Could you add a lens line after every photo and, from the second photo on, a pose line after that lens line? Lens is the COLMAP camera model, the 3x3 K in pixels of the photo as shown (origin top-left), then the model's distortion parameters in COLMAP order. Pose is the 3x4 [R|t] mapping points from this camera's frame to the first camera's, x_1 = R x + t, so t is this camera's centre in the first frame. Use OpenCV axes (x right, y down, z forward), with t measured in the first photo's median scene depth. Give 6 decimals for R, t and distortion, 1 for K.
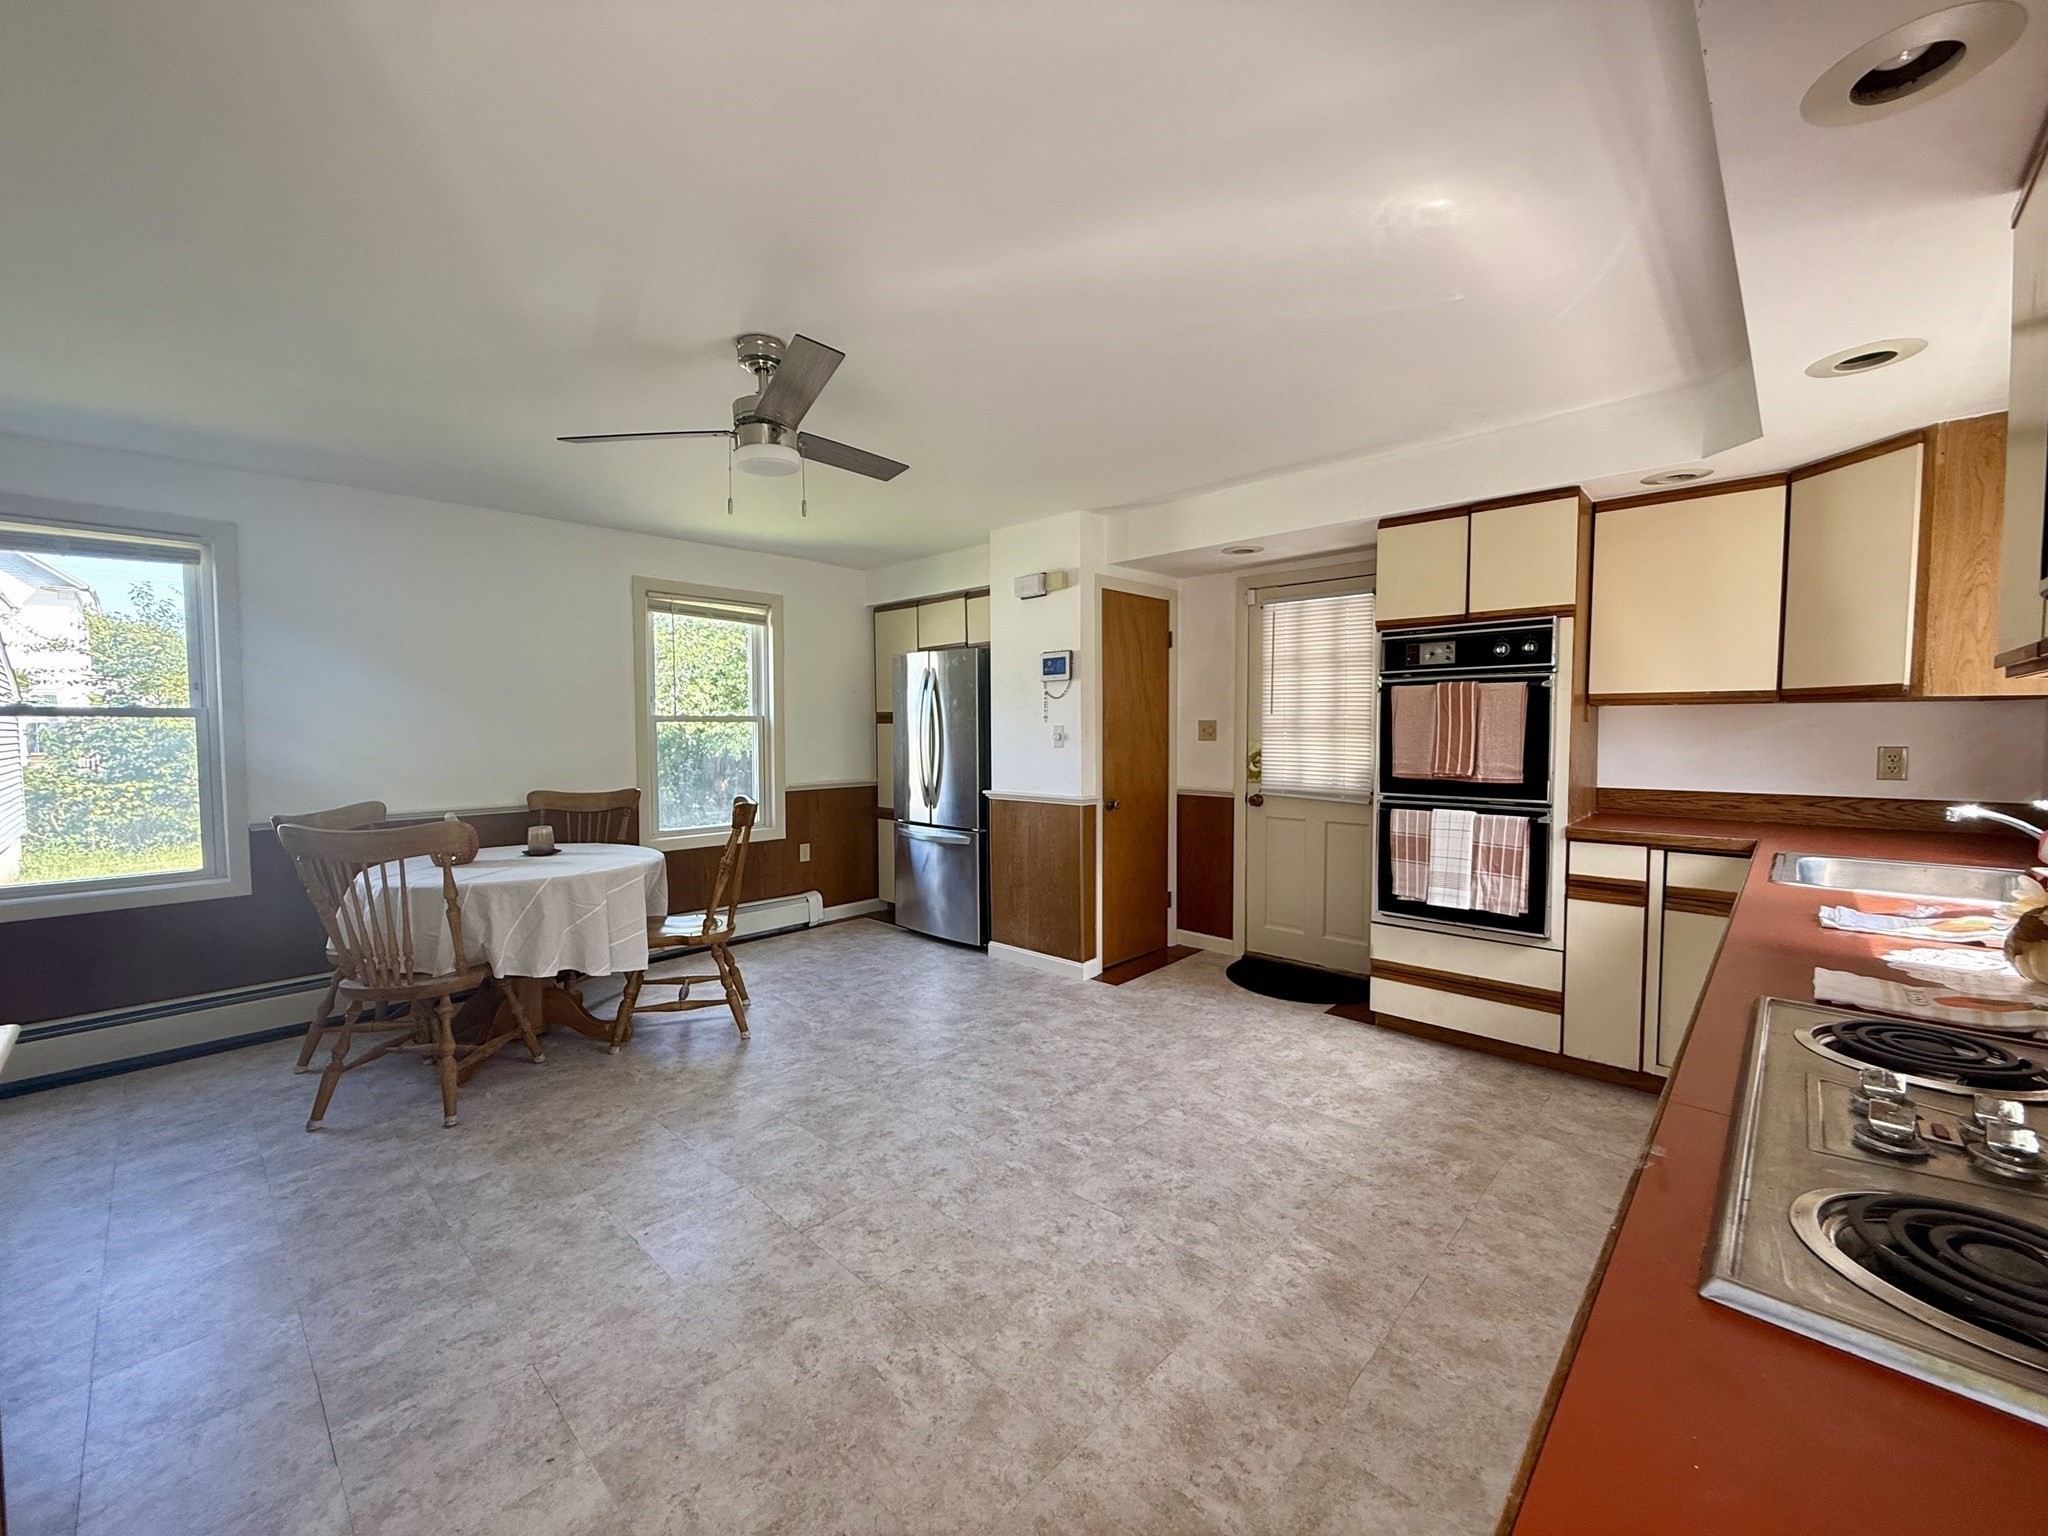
lens RADIAL K [[816.7, 0, 1022.0], [0, 816.7, 768.0], [0, 0, 1]] dist [-0.000020, 0.000149]
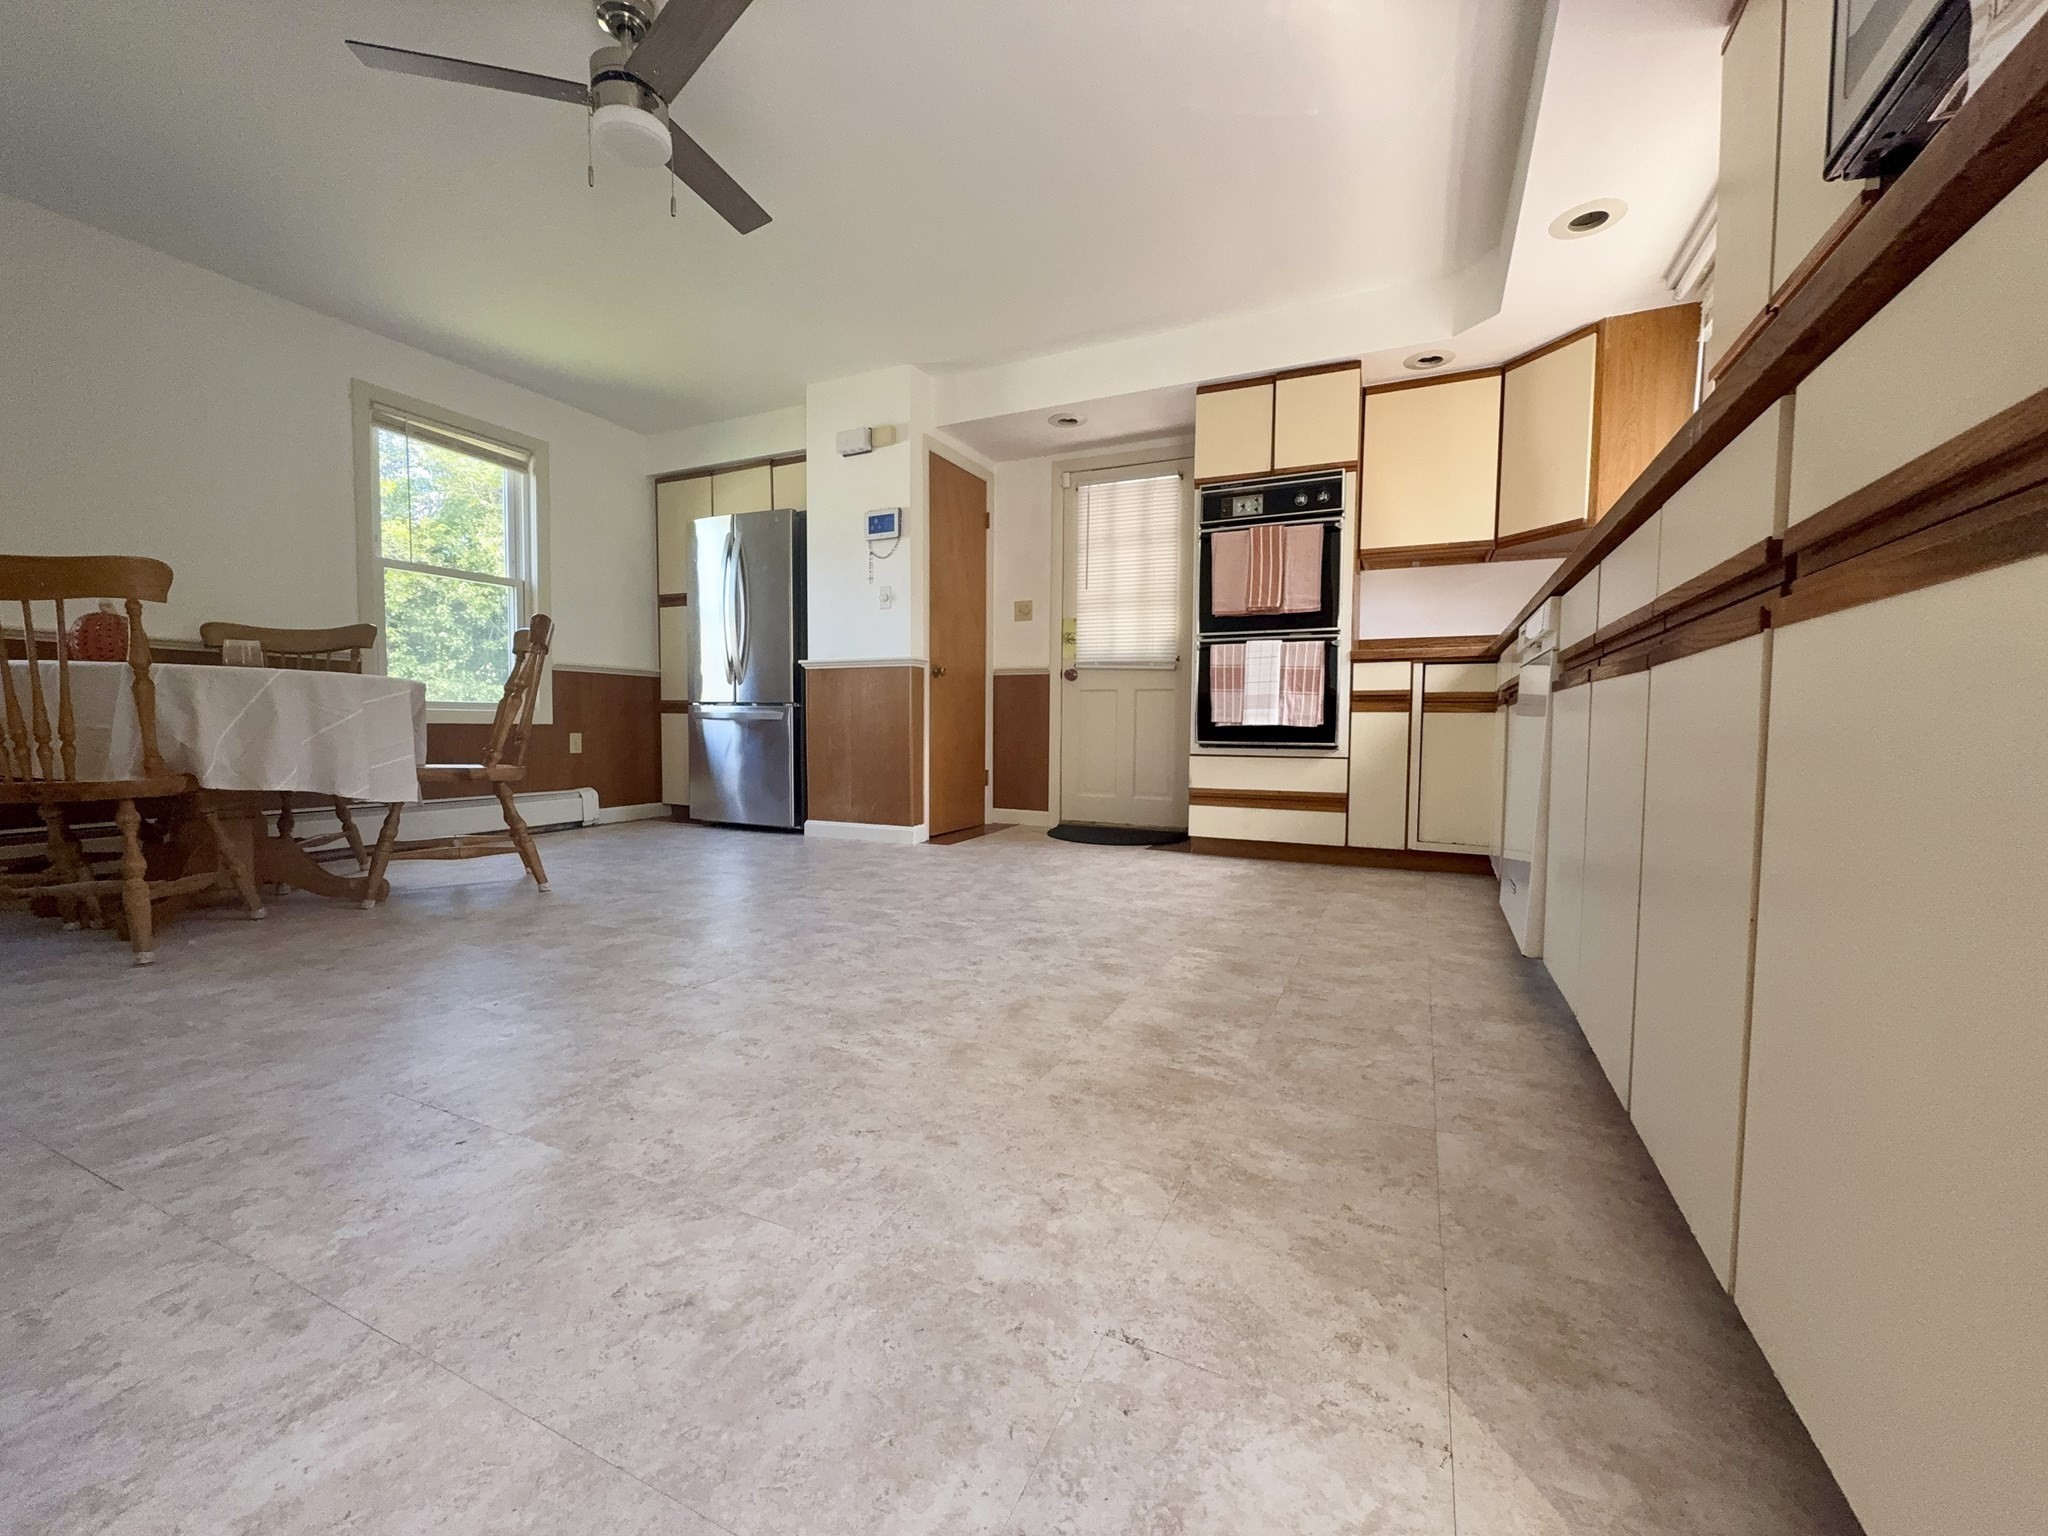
lens RADIAL K [[817.9, 0, 1026.6], [0, 817.9, 767.3], [0, 0, 1]] dist [0.000278, 0.000253]
pose [[0.950019, -0.004125, 0.312164, -0.133469], [0.003049, 0.999988, 0.003935, 0.213395], [-0.312176, -0.002787, 0.950020, 0.023133]]
